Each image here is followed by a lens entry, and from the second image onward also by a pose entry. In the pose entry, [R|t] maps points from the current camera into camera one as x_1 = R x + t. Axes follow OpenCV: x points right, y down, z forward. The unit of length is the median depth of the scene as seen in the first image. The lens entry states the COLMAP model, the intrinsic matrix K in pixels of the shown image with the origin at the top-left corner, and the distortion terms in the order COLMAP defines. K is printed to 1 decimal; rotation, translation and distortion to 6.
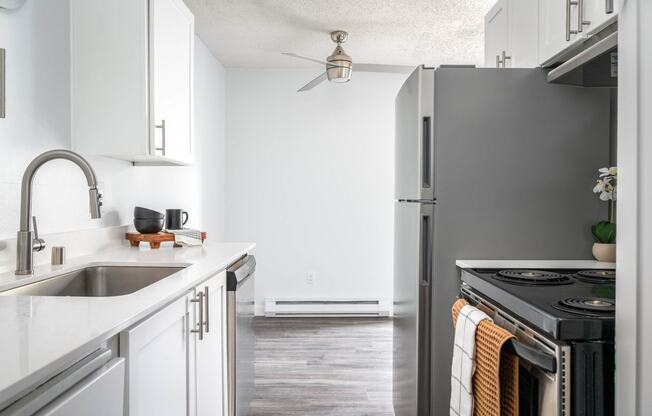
lens RADIAL K [[546.5, 0, 326.3], [0, 546.5, 206.4], [0, 0, 1]] dist [-0.000991, 0.002593]
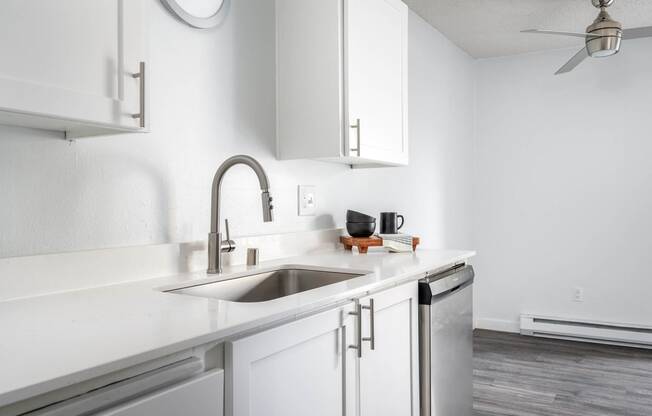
lens RADIAL K [[546.5, 0, 325.6], [0, 546.5, 208.6], [0, 0, 1]] dist [-0.000991, 0.002593]
pose [[0.854442, -0.001674, -0.519544, 0.130086], [0.000719, 0.999998, -0.002038, 0.000106], [0.519546, 0.001368, 0.854441, 0.134769]]
